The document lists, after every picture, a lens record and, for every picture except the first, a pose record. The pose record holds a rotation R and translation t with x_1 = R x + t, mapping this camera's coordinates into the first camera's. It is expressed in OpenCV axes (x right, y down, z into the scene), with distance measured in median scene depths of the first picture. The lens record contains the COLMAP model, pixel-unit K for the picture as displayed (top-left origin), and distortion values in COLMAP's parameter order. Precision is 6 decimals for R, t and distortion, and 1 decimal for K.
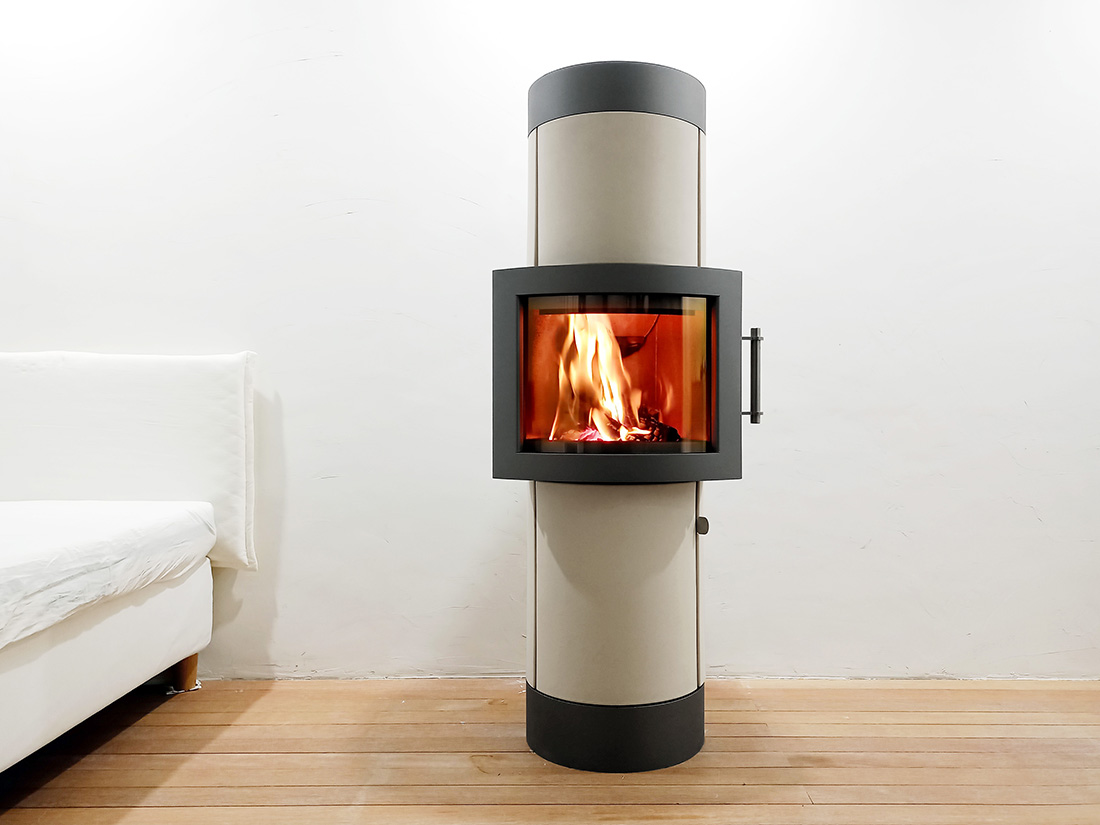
lens RADIAL K [[902.1, 0, 592.8], [0, 902.1, 389.8], [0, 0, 1]] dist [0.060057, -0.050408]
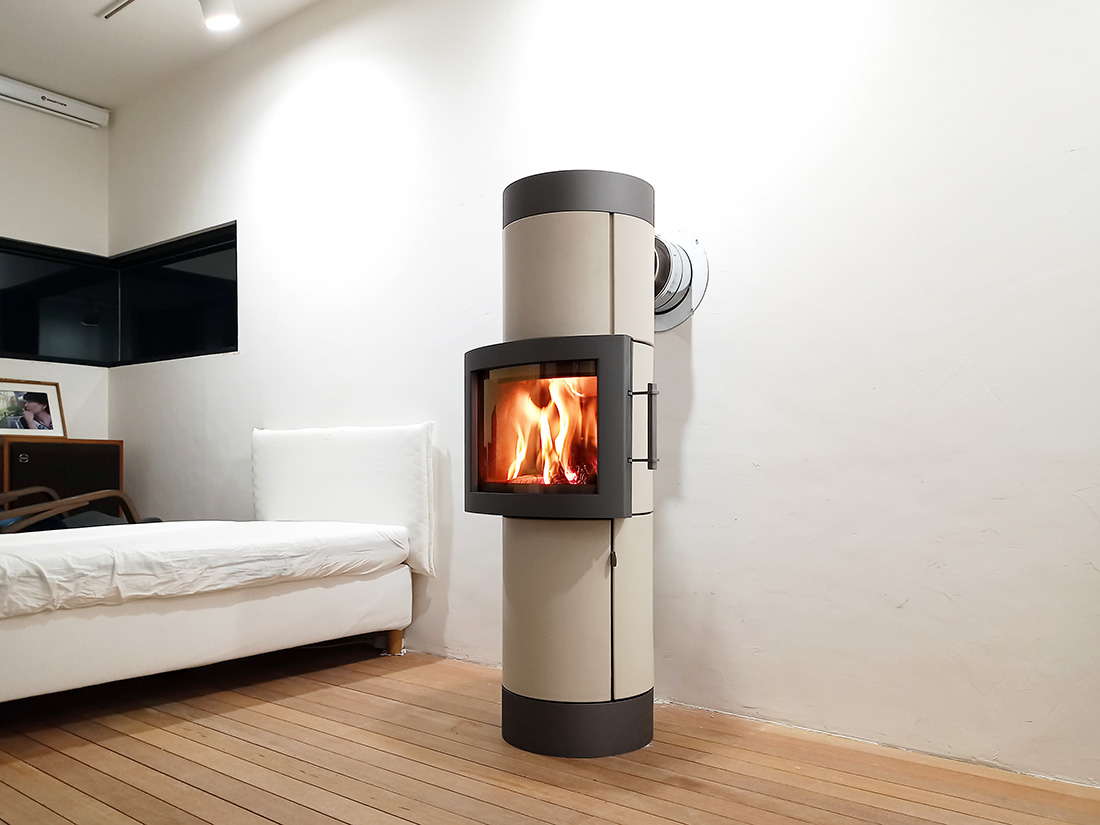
lens RADIAL K [[902.1, 0, 514.5], [0, 902.1, 462.6], [0, 0, 1]] dist [0.060057, -0.050408]
pose [[0.736778, -0.009690, -0.676065, 0.746539], [0.021377, 0.999731, 0.008968, 0.013815], [0.675797, -0.021060, 0.736787, 0.075920]]
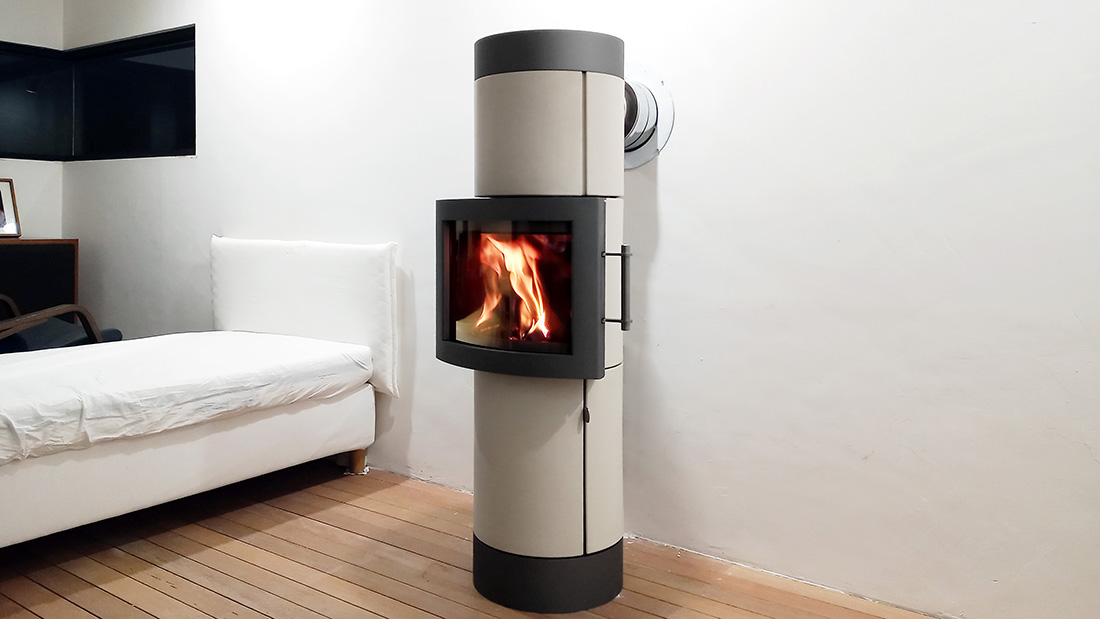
lens RADIAL K [[891.9, 0, 479.4], [0, 891.9, 211.4], [0, 0, 1]] dist [0.060566, -0.033331]
pose [[0.755129, -0.007052, -0.655538, 0.716886], [0.018966, 0.999759, 0.011092, -0.116082], [0.655302, -0.020809, 0.755081, 0.053090]]
